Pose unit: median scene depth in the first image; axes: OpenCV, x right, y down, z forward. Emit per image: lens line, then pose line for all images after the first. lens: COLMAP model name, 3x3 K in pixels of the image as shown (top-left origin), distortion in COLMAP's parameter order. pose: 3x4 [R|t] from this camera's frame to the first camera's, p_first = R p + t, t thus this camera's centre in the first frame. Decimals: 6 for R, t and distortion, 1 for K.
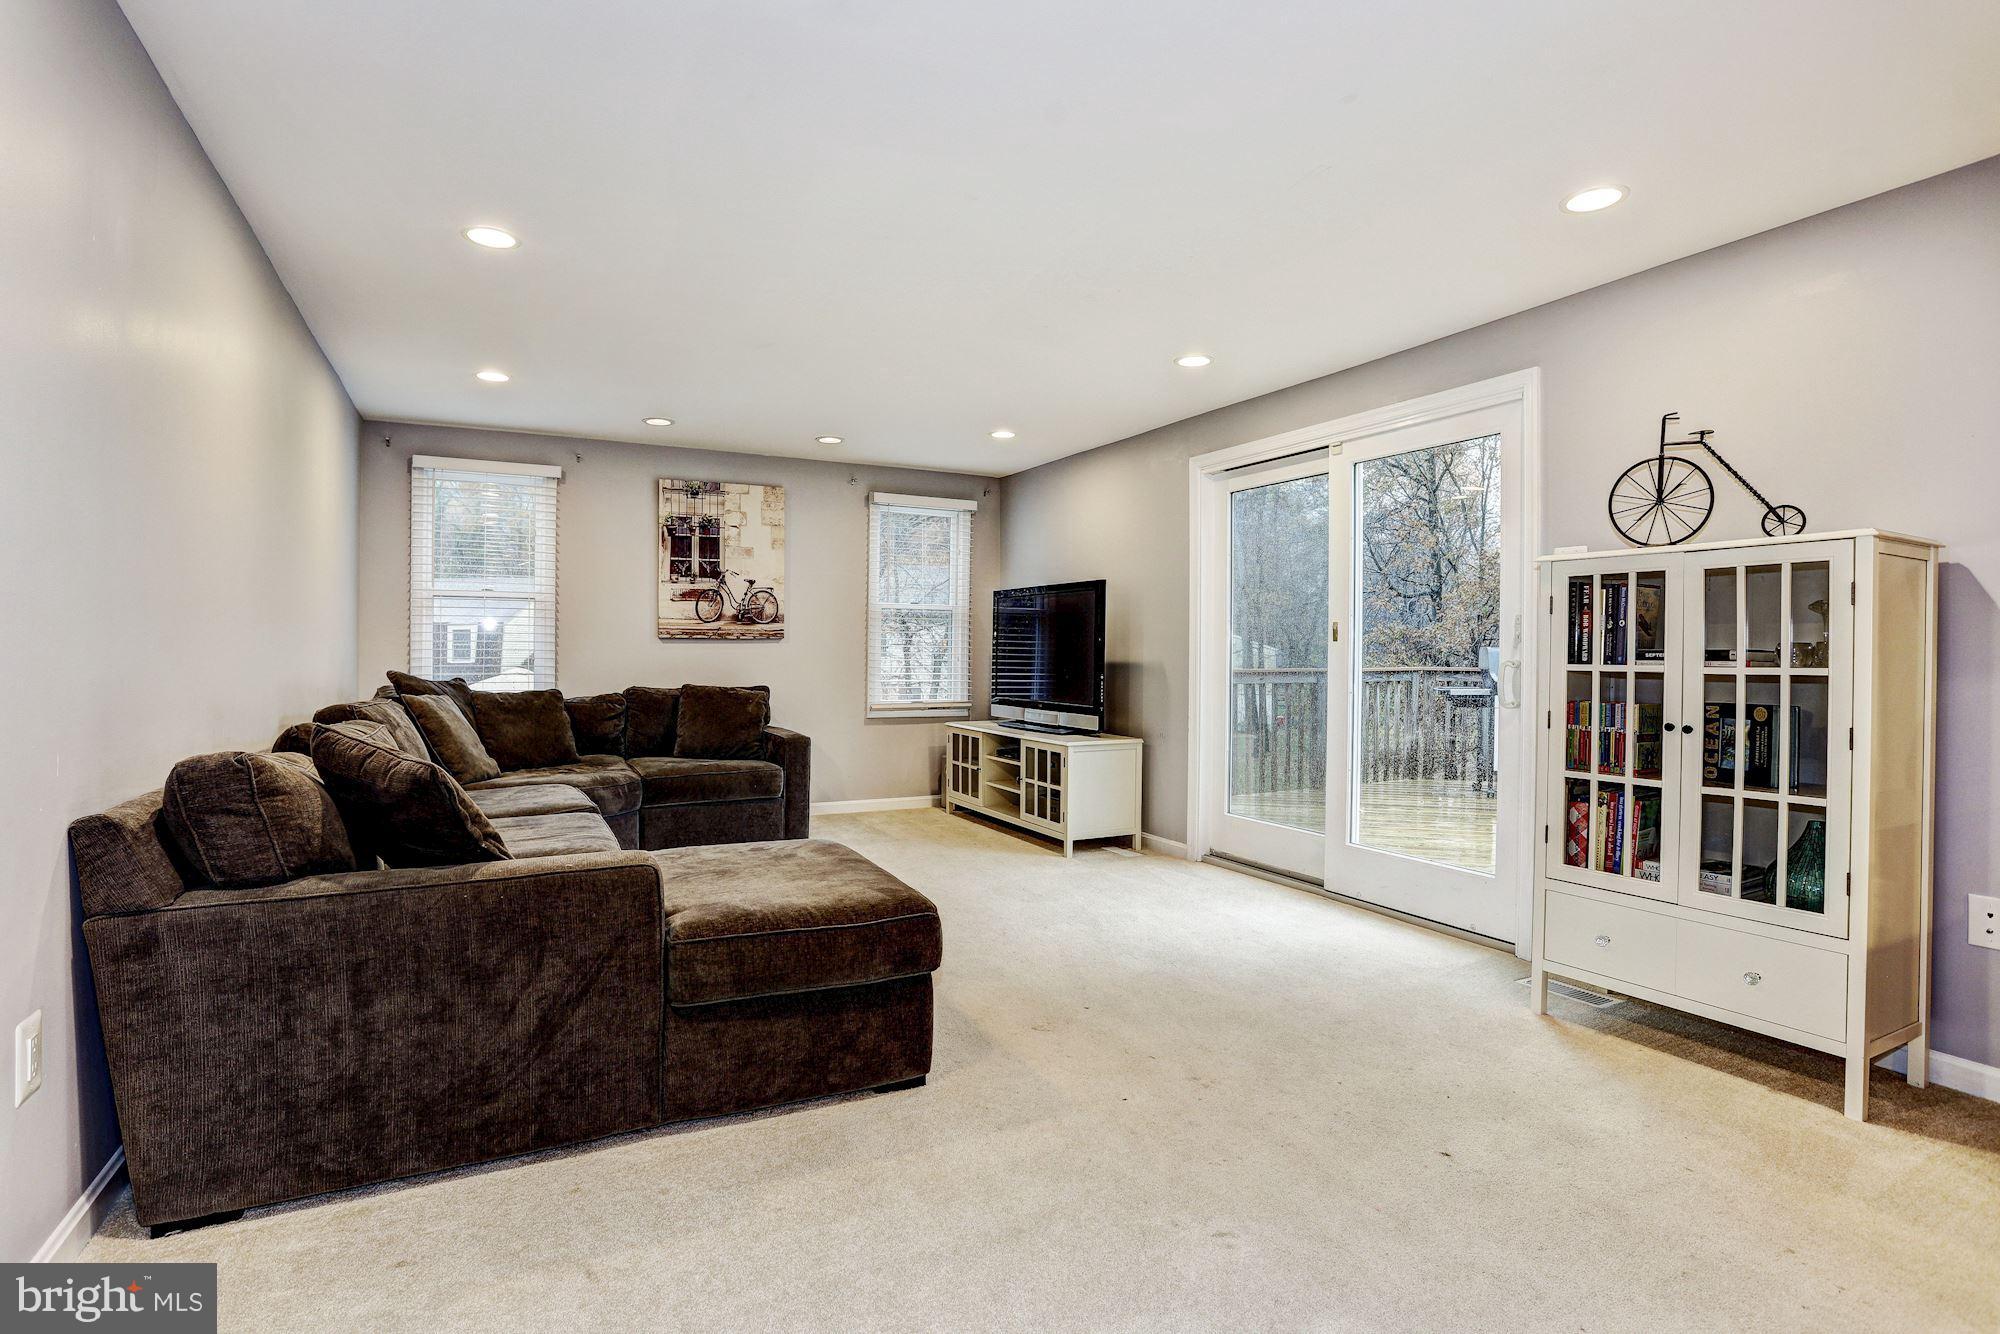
lens RADIAL K [[964.9, 0, 965.2], [0, 964.9, 657.1], [0, 0, 1]] dist [-0.043737, 0.001063]
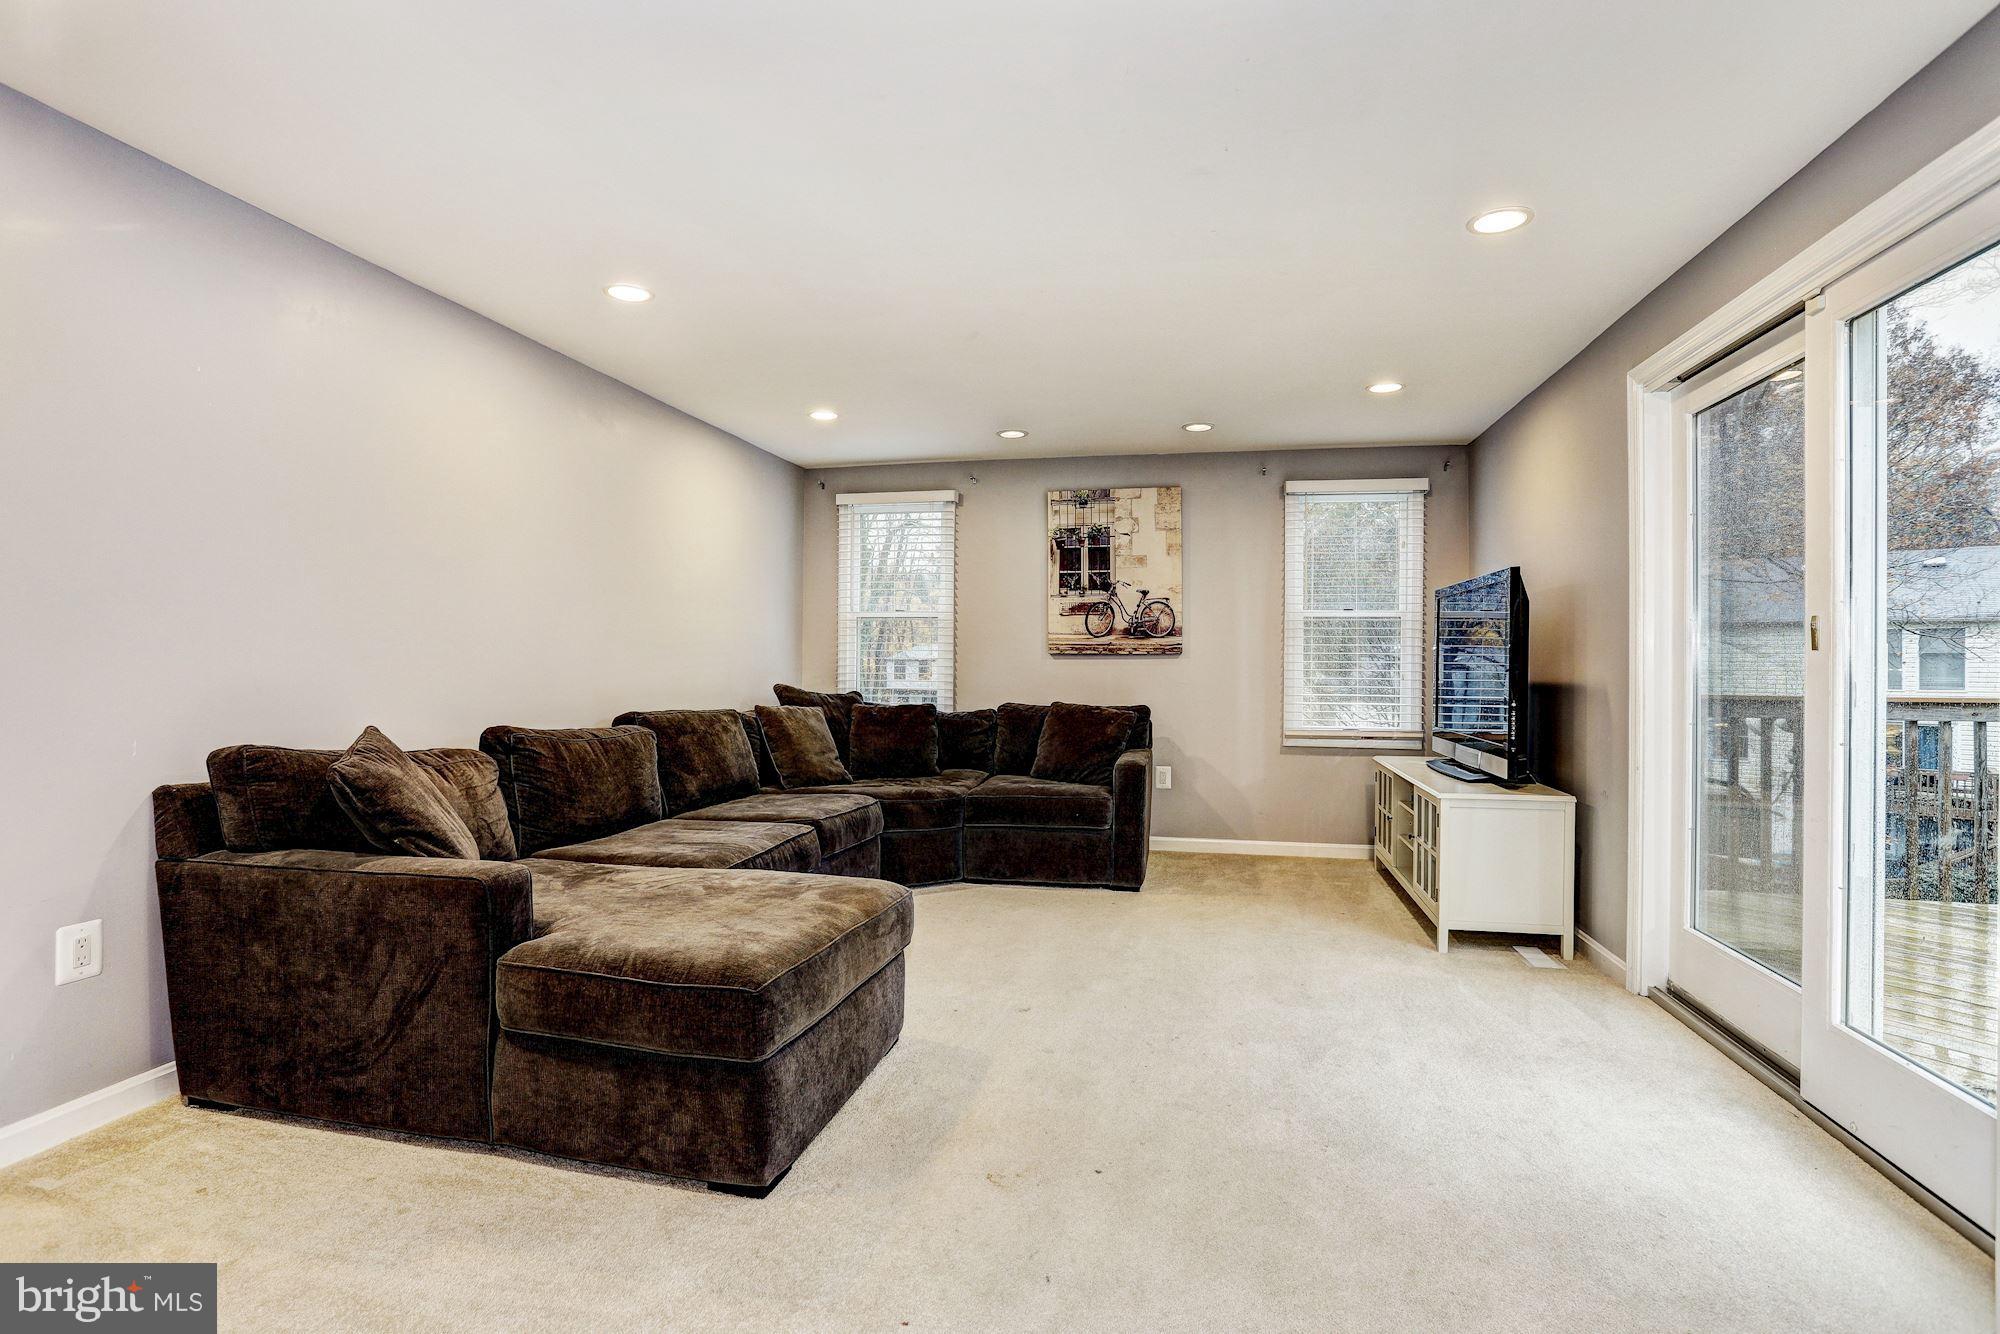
lens RADIAL K [[964.9, 0, 999.7], [0, 964.9, 660.8], [0, 0, 1]] dist [-0.043737, 0.001063]
pose [[0.786040, -0.003037, -0.618168, 0.247534], [-0.005717, 0.999909, -0.012181, -0.000467], [0.618149, 0.013109, 0.785952, 0.193115]]
